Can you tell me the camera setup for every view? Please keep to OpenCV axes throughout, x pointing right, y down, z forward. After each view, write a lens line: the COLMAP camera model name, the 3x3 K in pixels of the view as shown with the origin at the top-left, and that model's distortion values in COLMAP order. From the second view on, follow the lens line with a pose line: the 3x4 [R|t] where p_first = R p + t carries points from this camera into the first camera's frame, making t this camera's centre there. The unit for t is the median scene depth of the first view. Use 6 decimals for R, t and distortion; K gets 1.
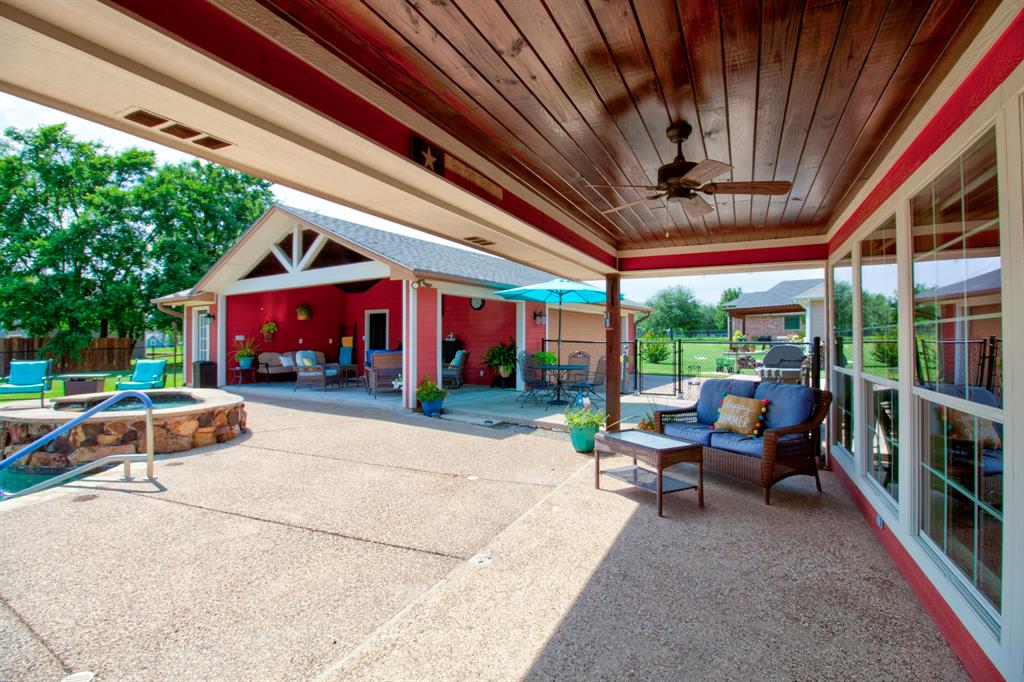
lens RADIAL K [[486.8, 0, 519.8], [0, 486.8, 332.7], [0, 0, 1]] dist [-0.000999, -0.017550]
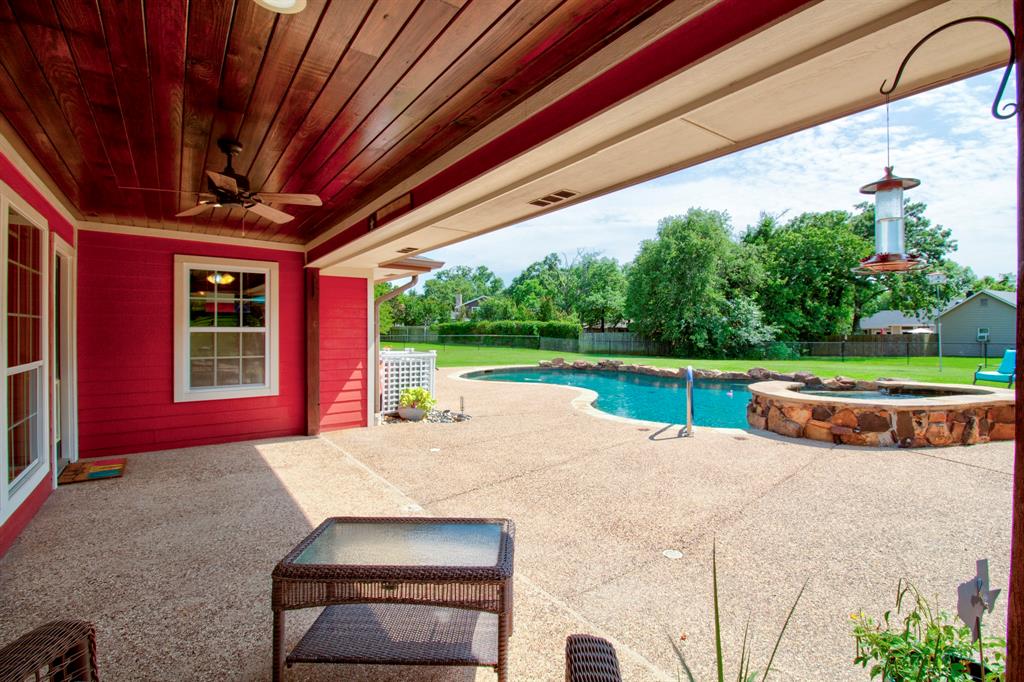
lens RADIAL K [[486.8, 0, 519.8], [0, 486.8, 332.7], [0, 0, 1]] dist [-0.000999, -0.017550]
pose [[-0.498999, 0.004826, -0.866589, 0.773711], [0.016538, 0.999855, -0.003955, 0.038141], [0.866445, -0.016305, -0.499006, 1.713758]]
